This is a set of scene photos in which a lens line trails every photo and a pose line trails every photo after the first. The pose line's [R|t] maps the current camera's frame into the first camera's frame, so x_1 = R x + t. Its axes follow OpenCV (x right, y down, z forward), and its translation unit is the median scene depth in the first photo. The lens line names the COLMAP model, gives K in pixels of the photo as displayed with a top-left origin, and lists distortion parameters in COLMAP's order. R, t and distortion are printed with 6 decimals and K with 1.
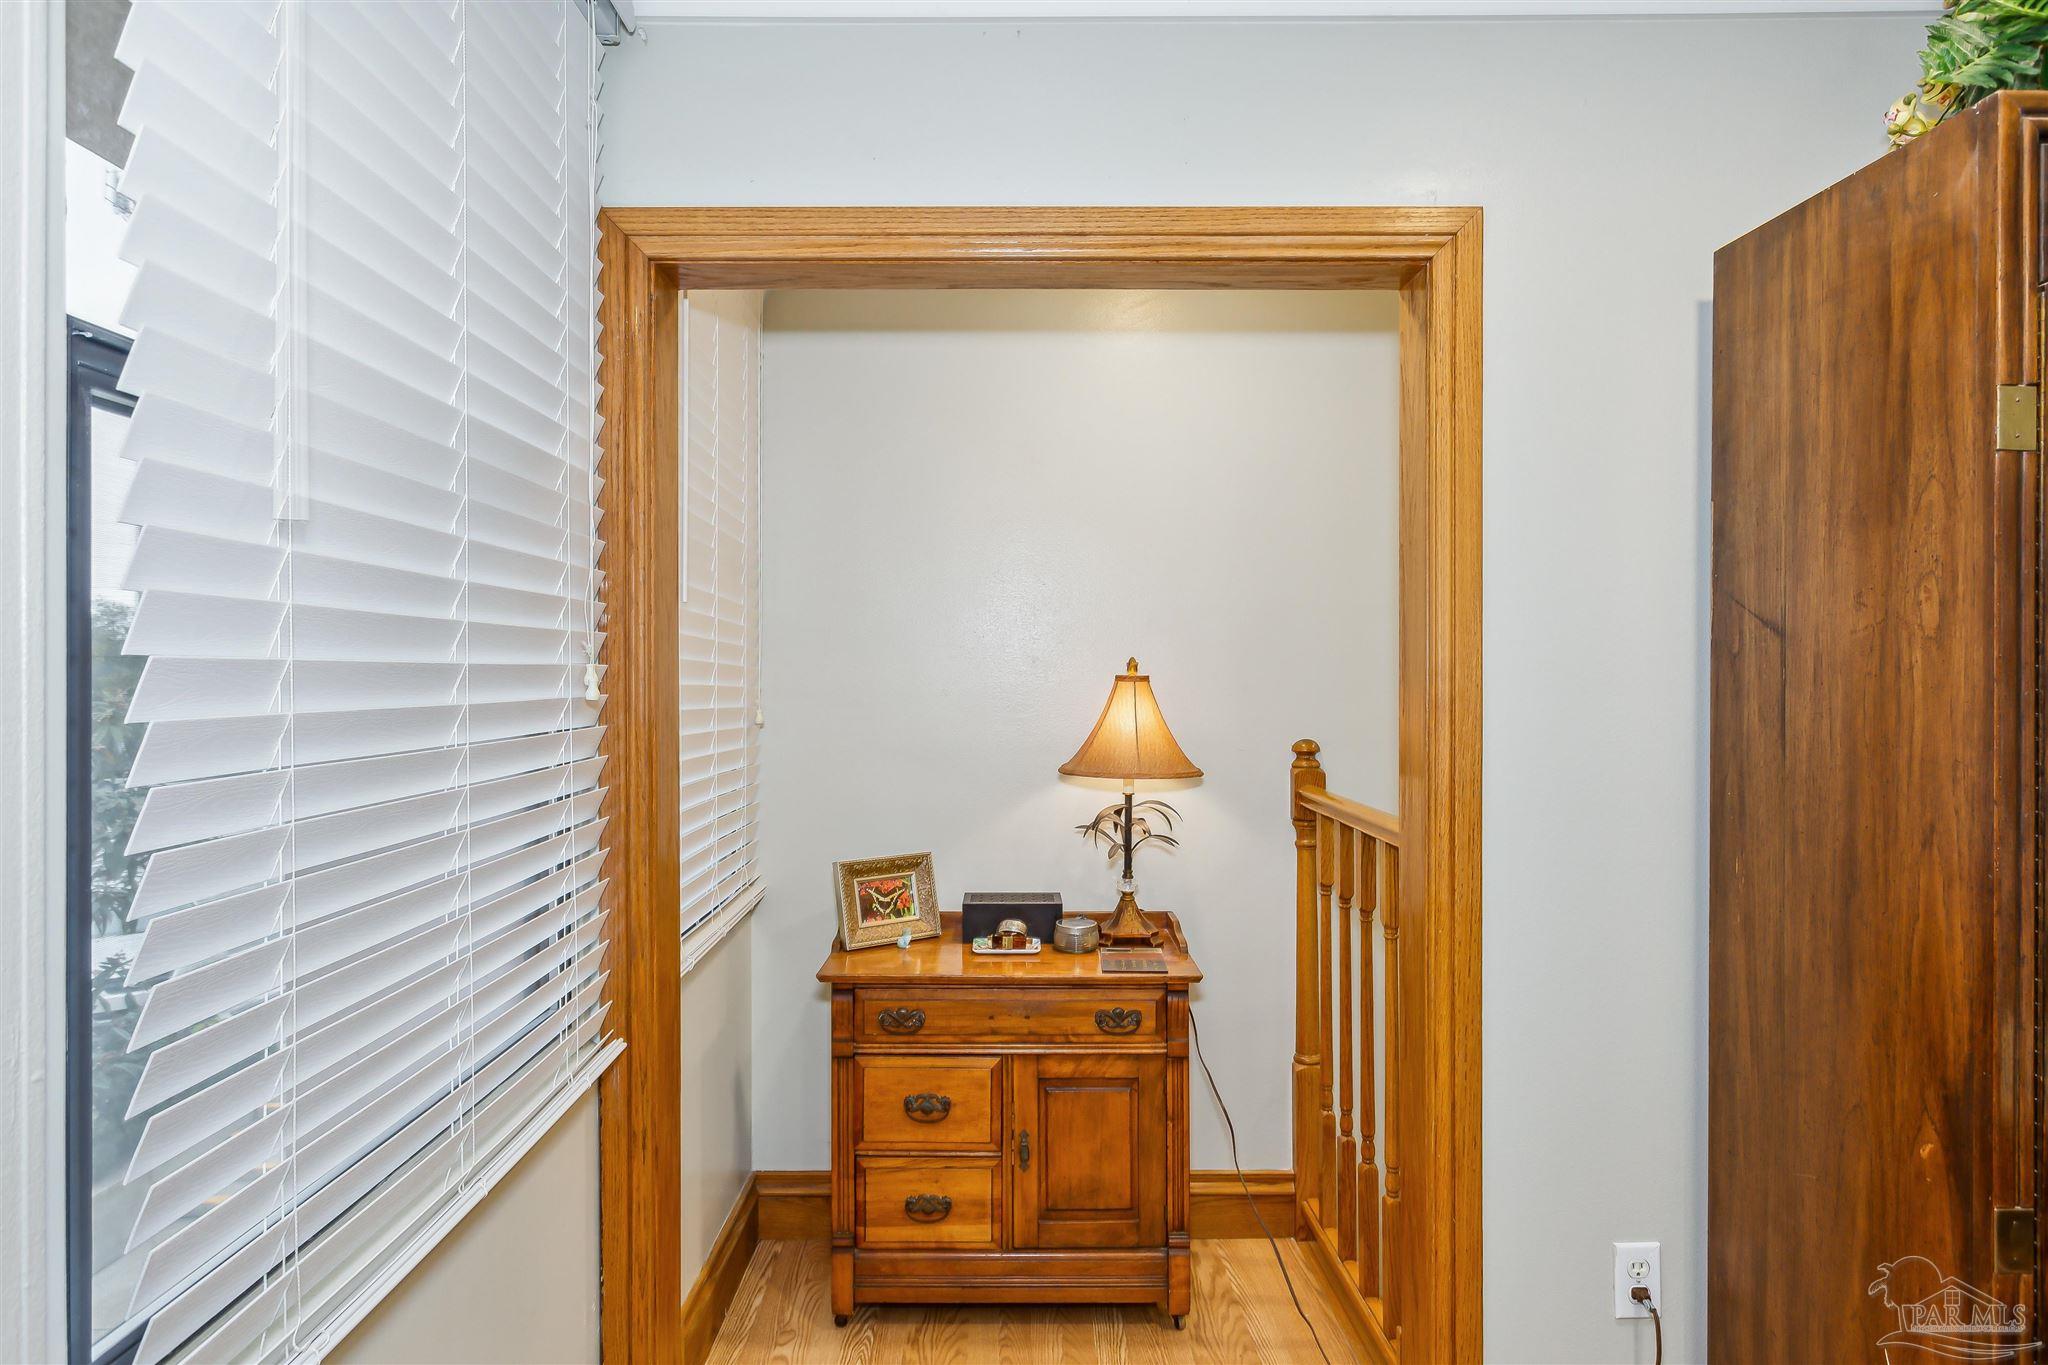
lens RADIAL K [[1113.7, 0, 993.6], [0, 1113.7, 674.6], [0, 0, 1]] dist [0.000907, 0.000739]
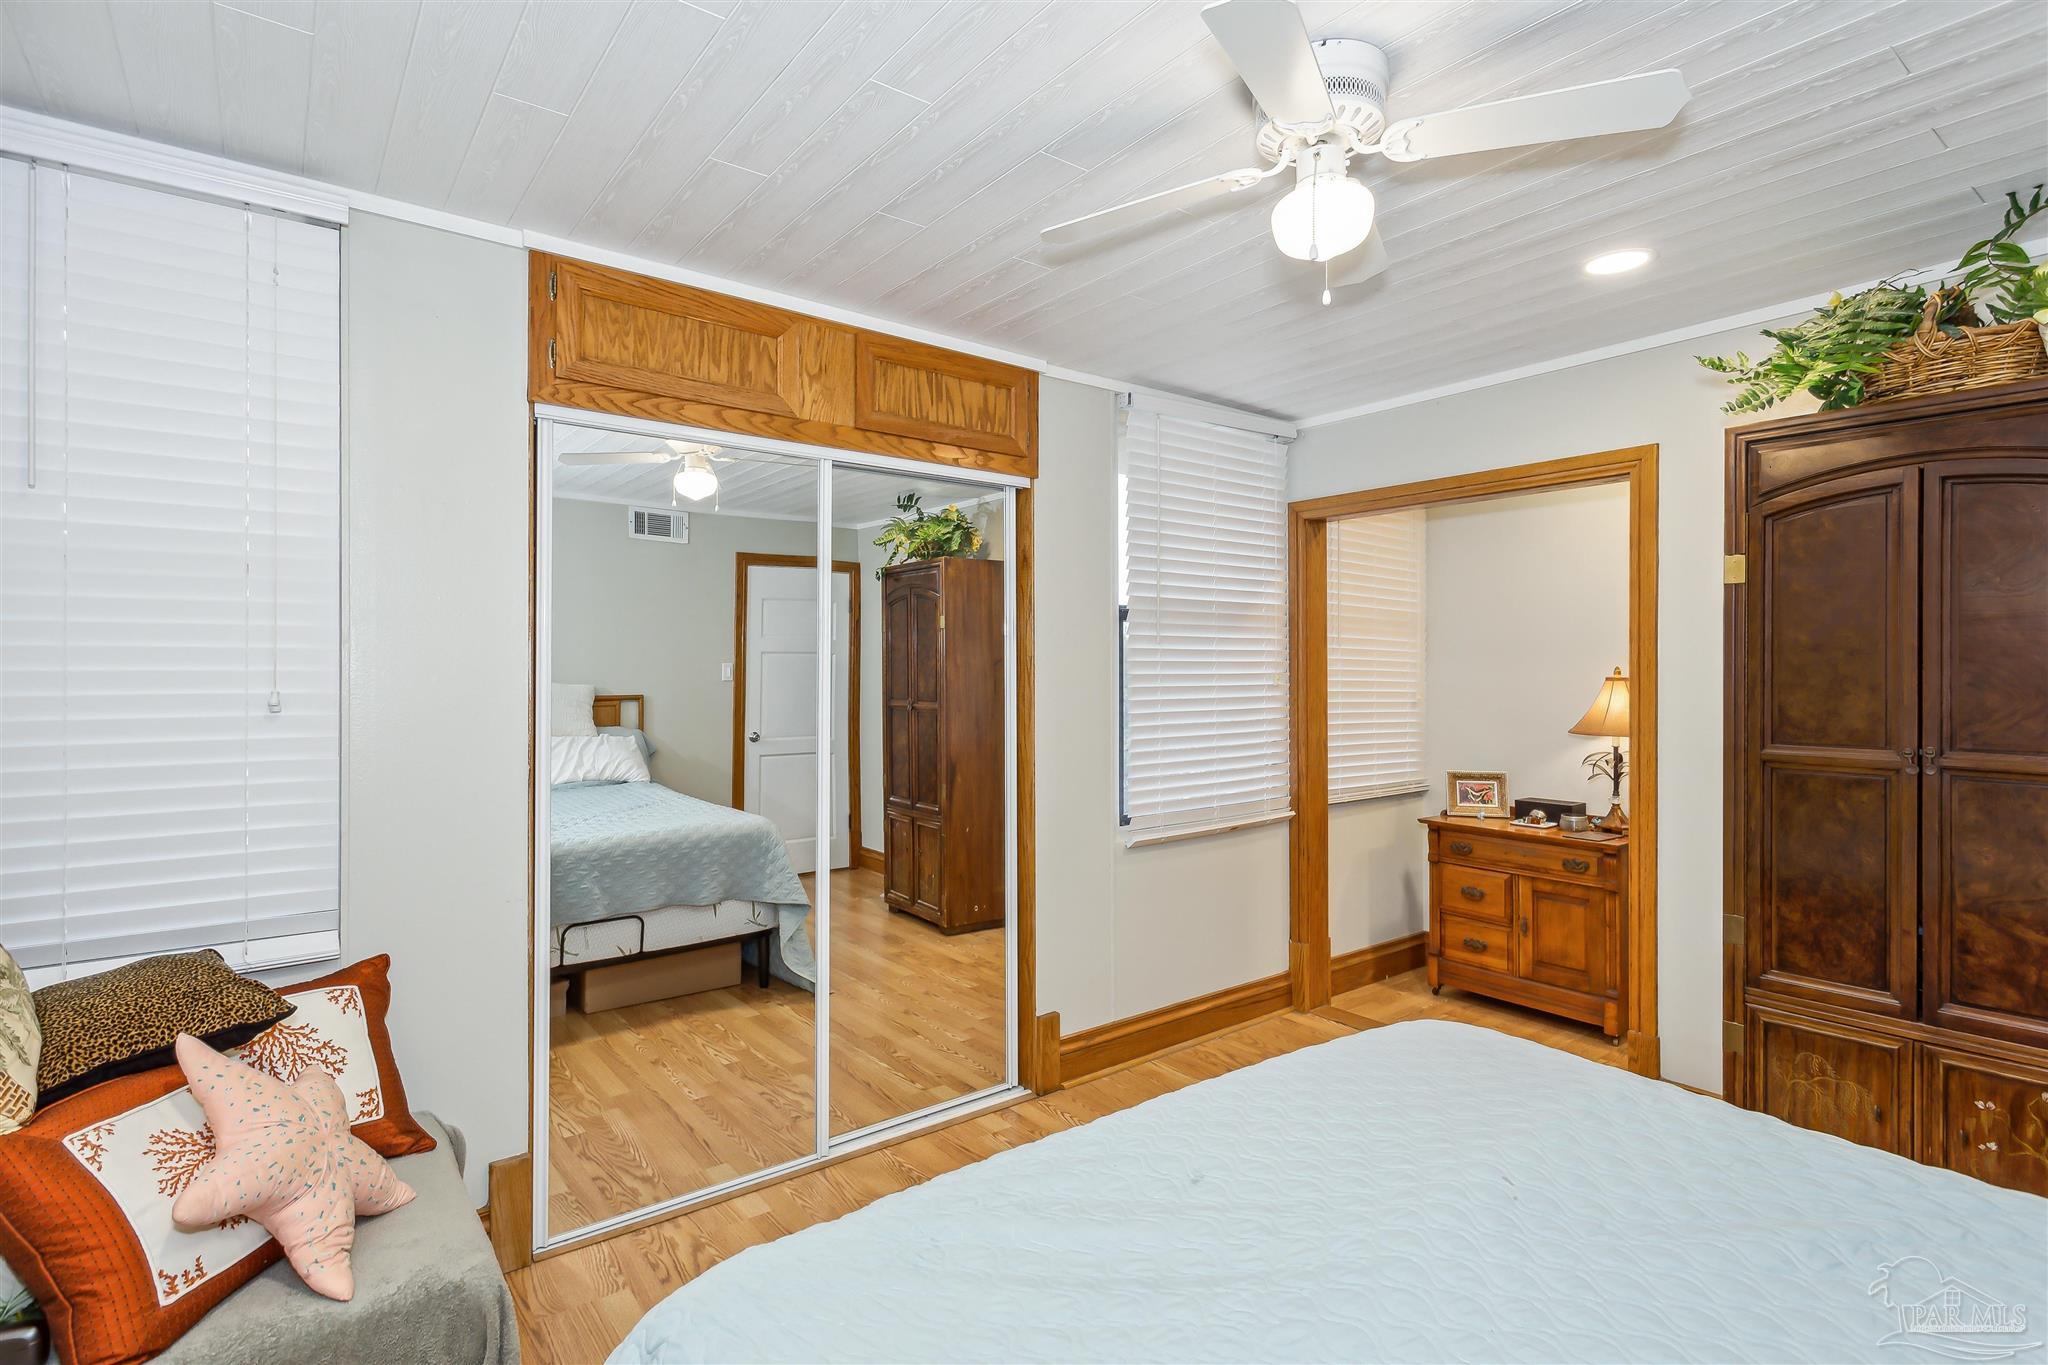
lens RADIAL K [[933.5, 0, 1098.7], [0, 933.5, 673.7], [0, 0, 1]] dist [0.000627, 0.000181]
pose [[0.672719, 0.003003, -0.739892, 0.717012], [-0.001127, 0.999995, 0.003033, -0.009097], [0.739897, -0.001206, 0.672719, -0.612259]]
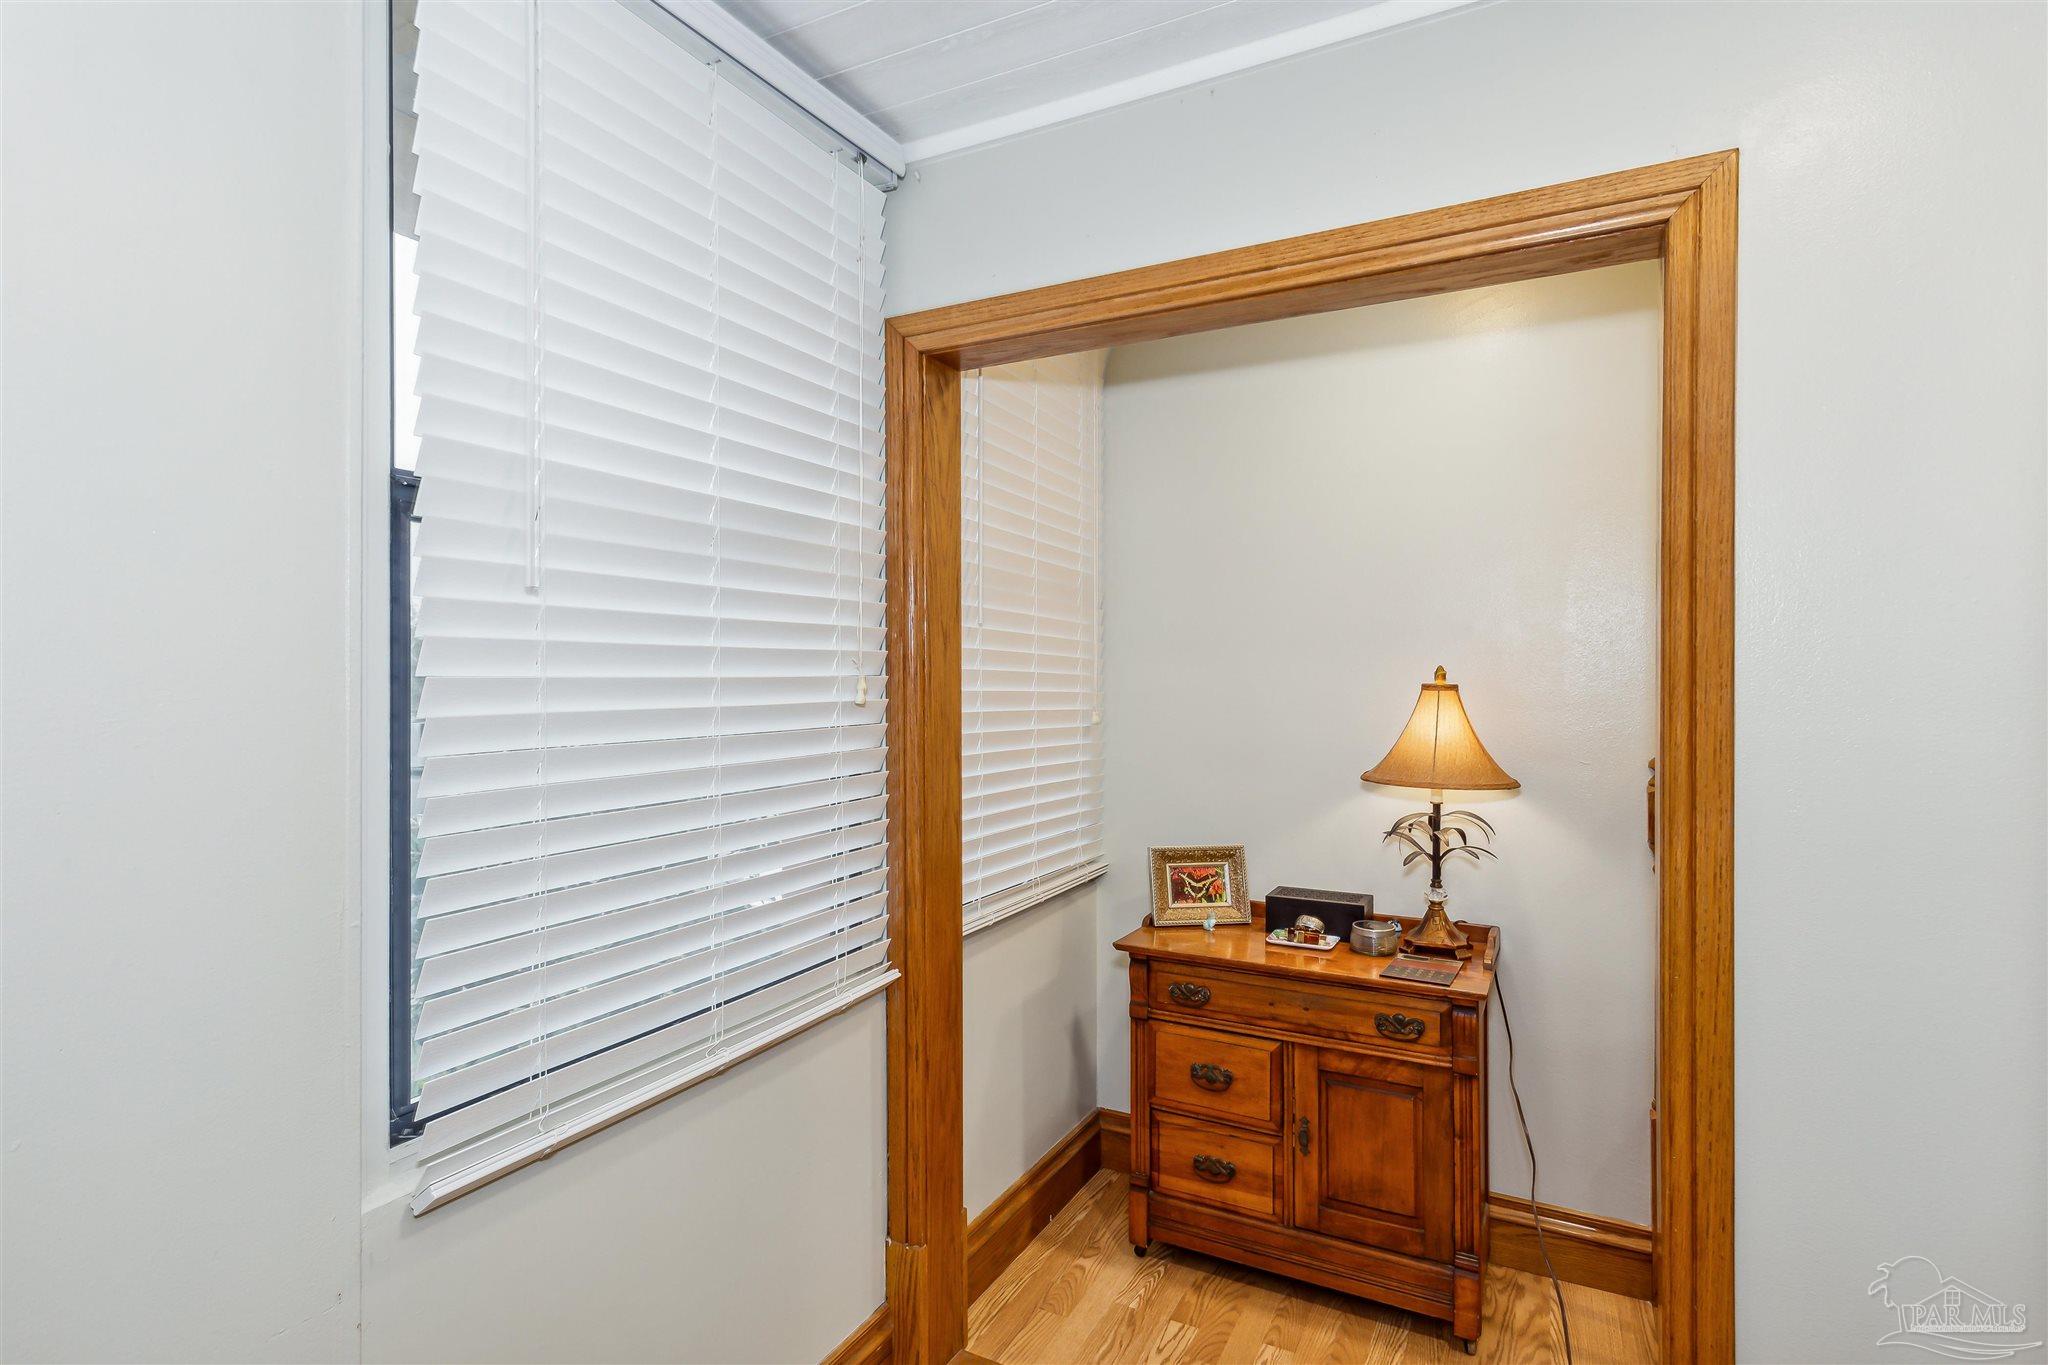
lens RADIAL K [[998.9, 0, 1004.4], [0, 998.9, 677.2], [0, 0, 1]] dist [0.004620, 0.001343]
pose [[0.886244, 0.002286, -0.463212, 0.212665], [-0.002151, 0.999997, 0.000821, -0.005754], [0.463213, 0.000269, 0.886247, 0.032006]]
